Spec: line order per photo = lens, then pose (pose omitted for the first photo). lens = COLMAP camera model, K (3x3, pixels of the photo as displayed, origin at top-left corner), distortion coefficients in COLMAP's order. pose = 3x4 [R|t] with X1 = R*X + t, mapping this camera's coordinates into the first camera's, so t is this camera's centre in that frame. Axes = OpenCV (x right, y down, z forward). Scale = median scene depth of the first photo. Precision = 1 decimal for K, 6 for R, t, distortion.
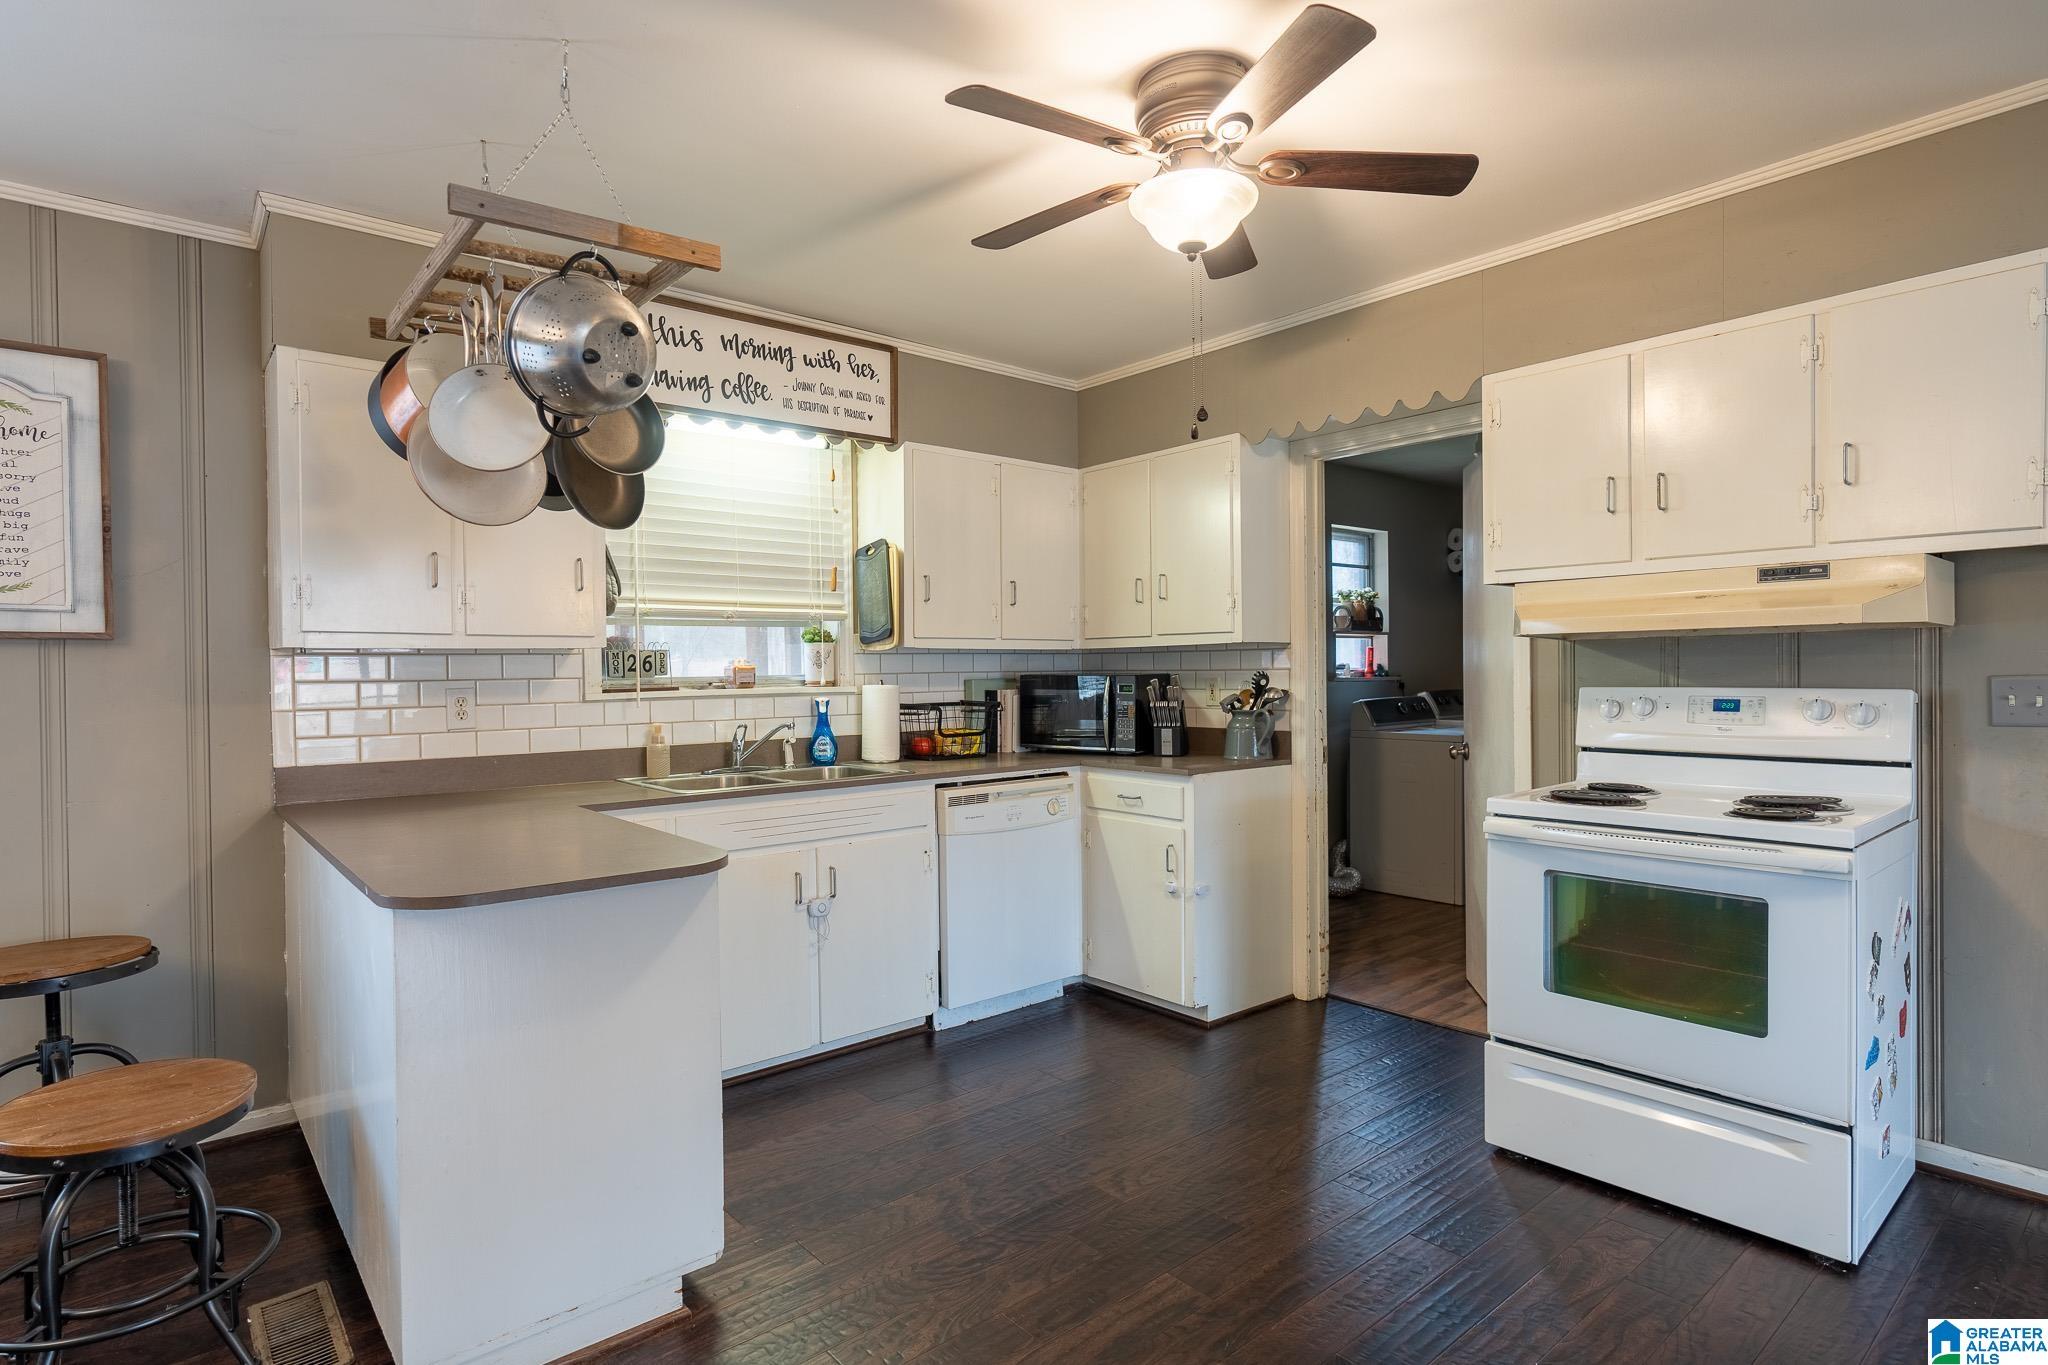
lens RADIAL K [[1060.7, 0, 1018.1], [0, 1060.7, 679.6], [0, 0, 1]] dist [-0.002883, 0.001311]
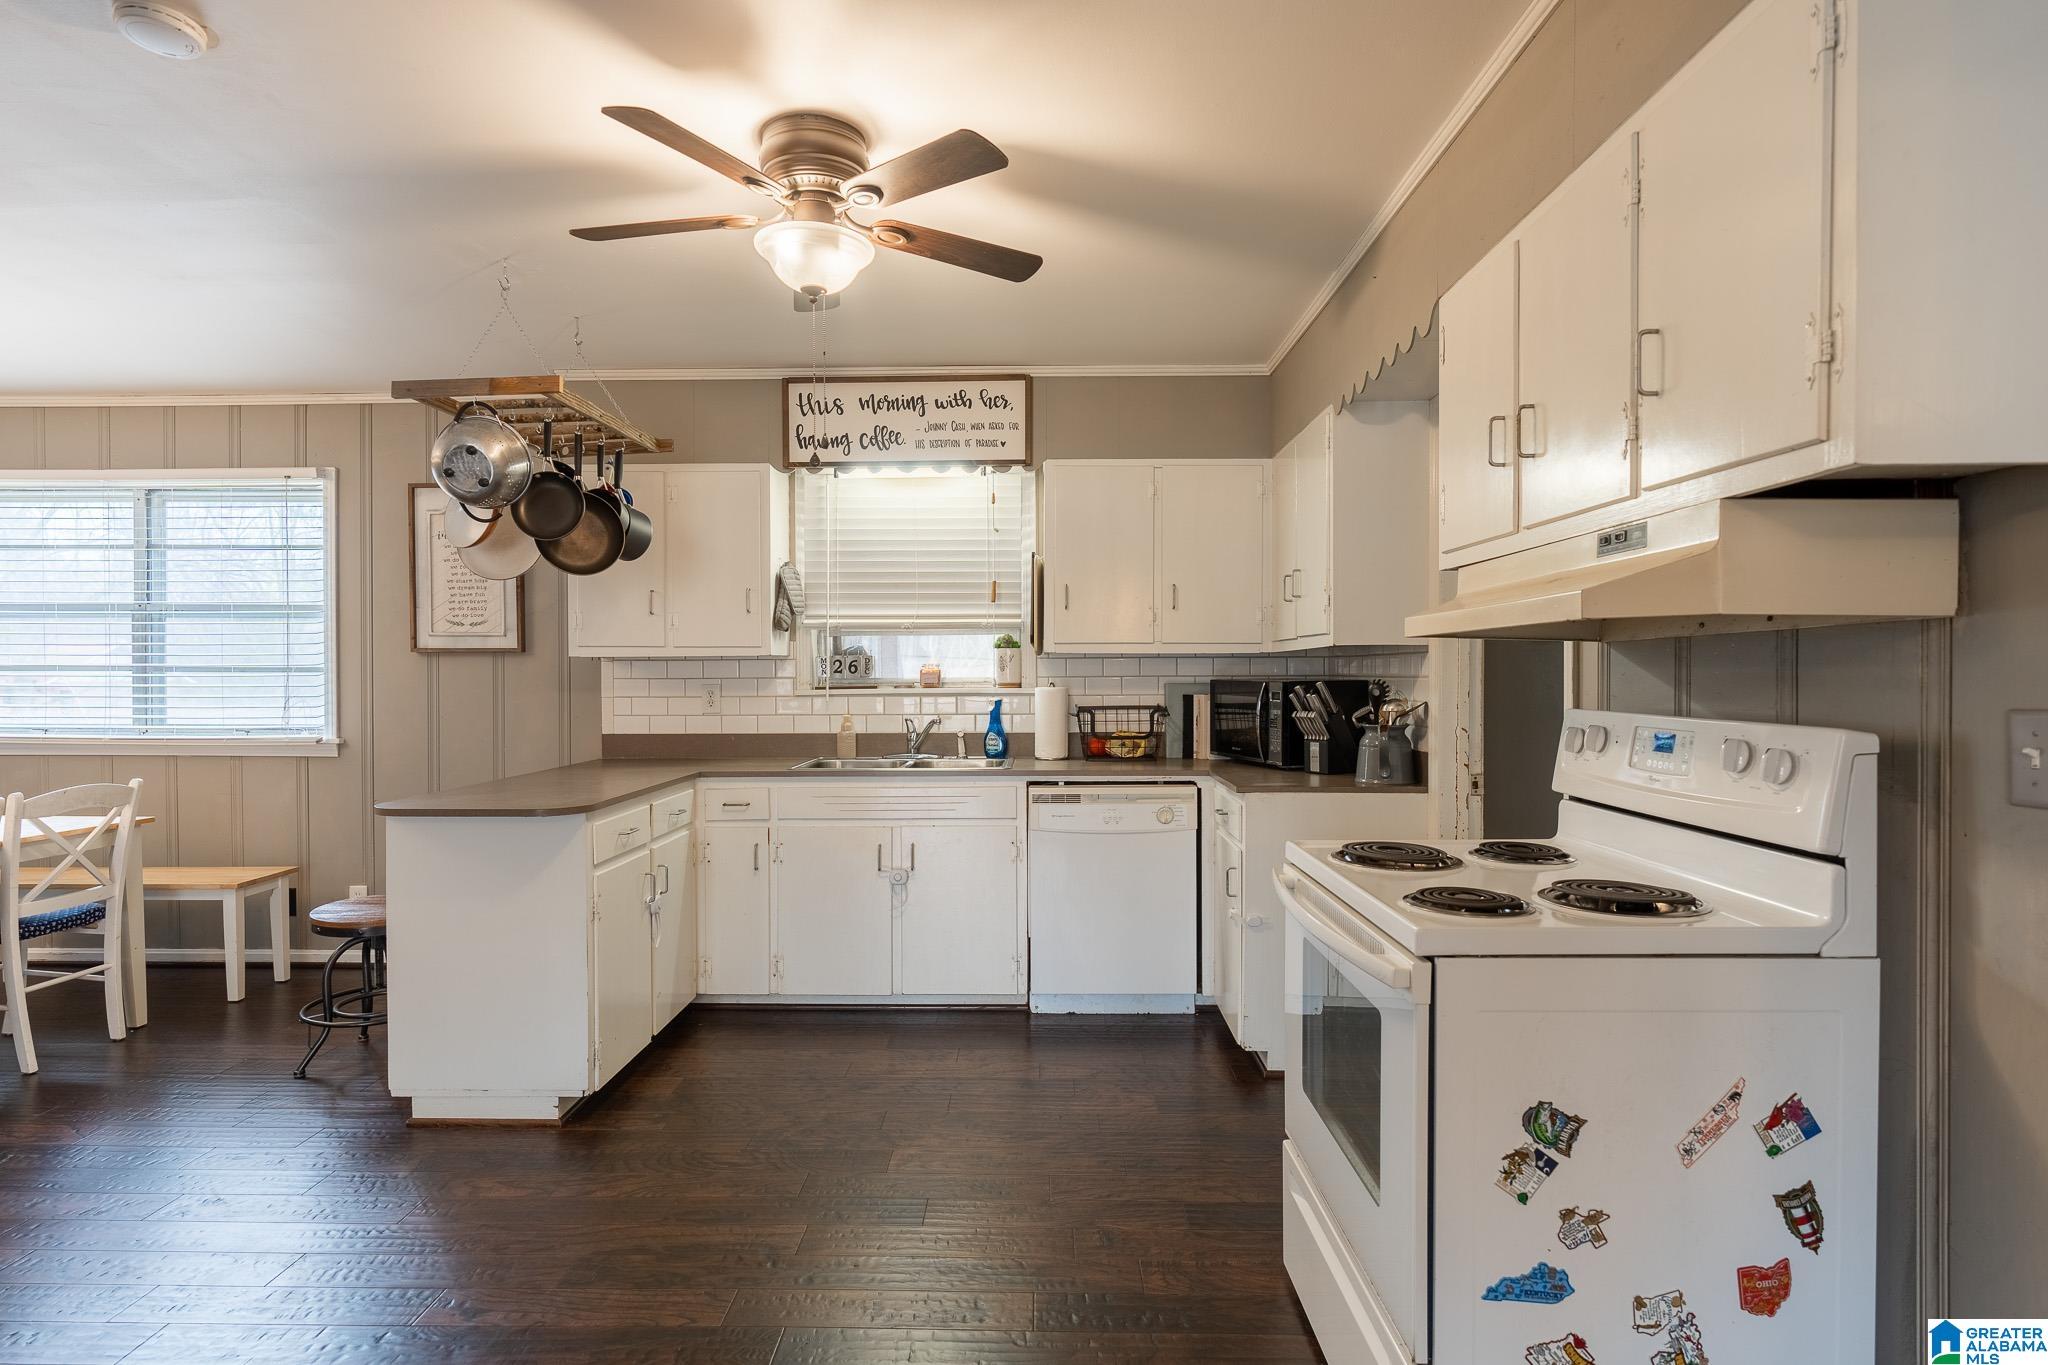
lens RADIAL K [[1060.7, 0, 1013.9], [0, 1060.7, 680.3], [0, 0, 1]] dist [-0.002883, 0.001311]
pose [[0.747880, 0.013875, -0.663689, 0.613186], [-0.011373, 0.999903, 0.008088, -0.011341], [0.663737, 0.001499, 0.747965, 0.190326]]
